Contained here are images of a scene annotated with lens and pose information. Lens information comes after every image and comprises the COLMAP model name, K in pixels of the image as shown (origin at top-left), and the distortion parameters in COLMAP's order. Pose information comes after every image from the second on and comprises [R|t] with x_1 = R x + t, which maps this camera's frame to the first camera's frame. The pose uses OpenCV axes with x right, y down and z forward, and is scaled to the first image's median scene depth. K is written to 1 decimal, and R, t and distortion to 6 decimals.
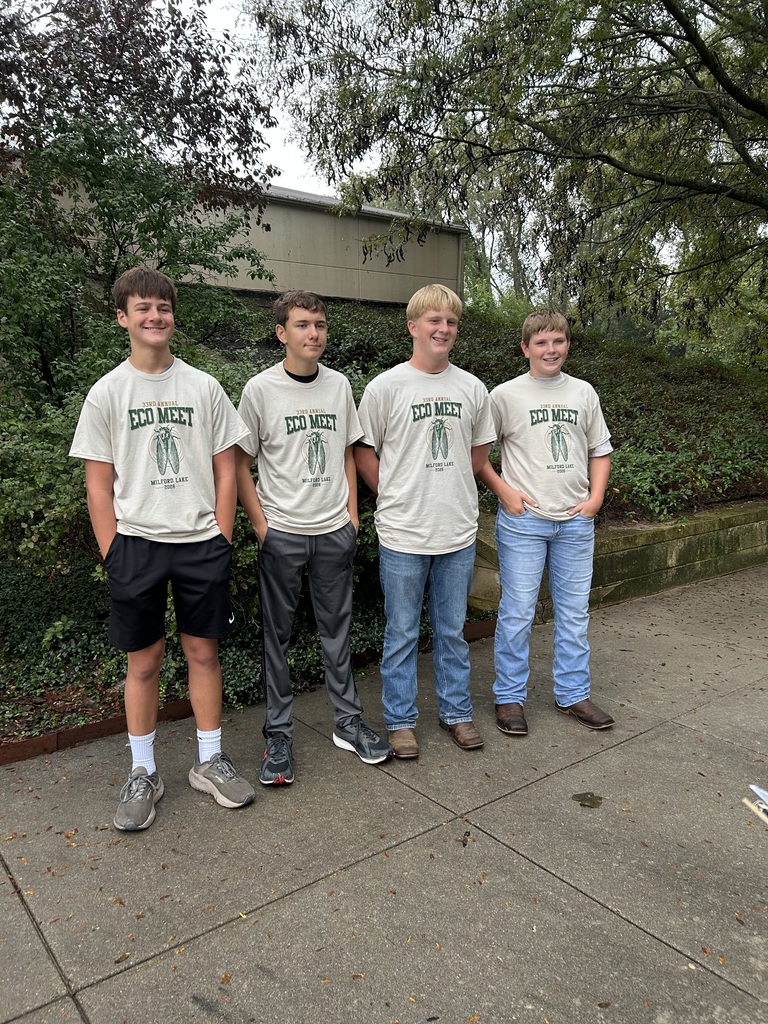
lens RADIAL K [[774.9, 0, 378.7], [0, 774.9, 507.5], [0, 0, 1]] dist [0.038610, -0.045912]
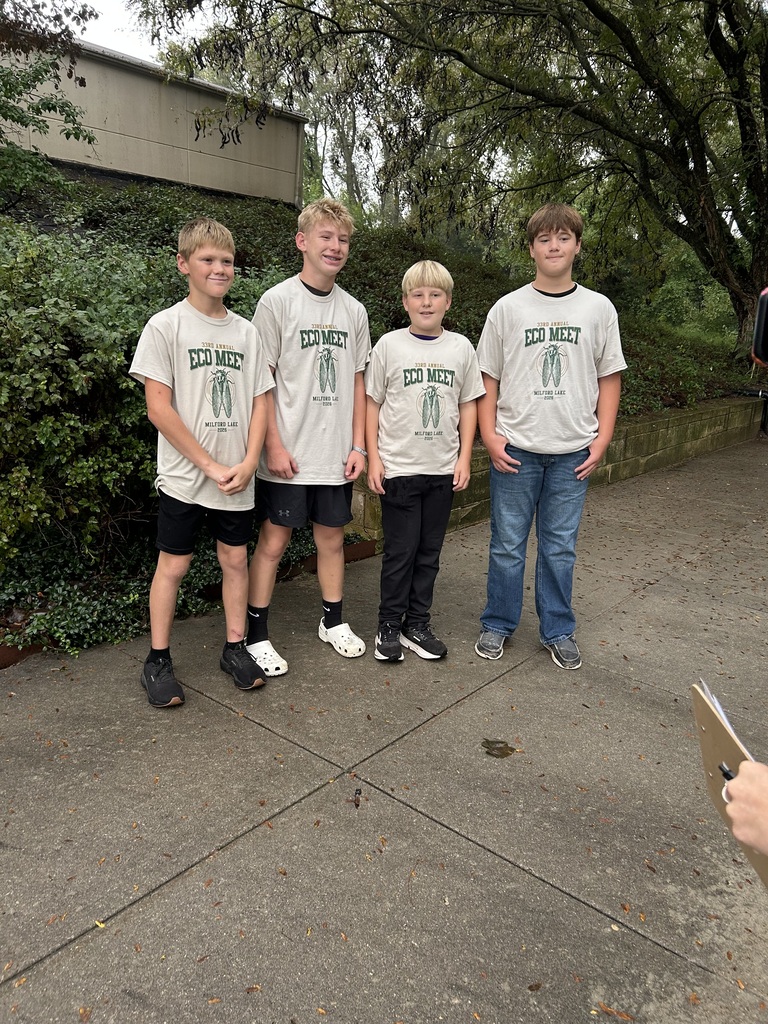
lens RADIAL K [[774.9, 0, 381.8], [0, 774.9, 514.2], [0, 0, 1]] dist [0.038610, -0.045912]
pose [[0.973912, 0.001866, 0.226917, -0.041129], [-0.029048, 0.992765, 0.116505, -0.000585], [-0.225058, -0.120057, 0.966921, 0.112781]]
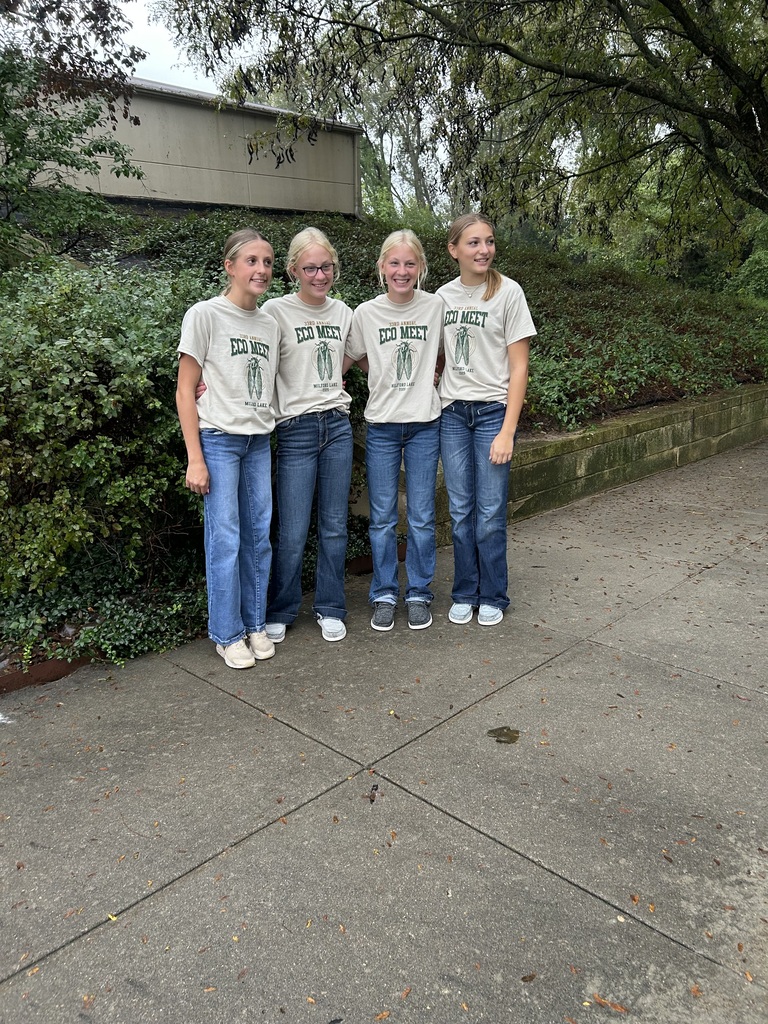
lens RADIAL K [[774.9, 0, 385.9], [0, 774.9, 510.9], [0, 0, 1]] dist [0.038610, -0.045912]
pose [[0.991532, -0.059476, 0.115443, 0.027194], [0.047086, 0.993119, 0.107230, 0.003361], [-0.121026, -0.100886, 0.987509, 0.093484]]
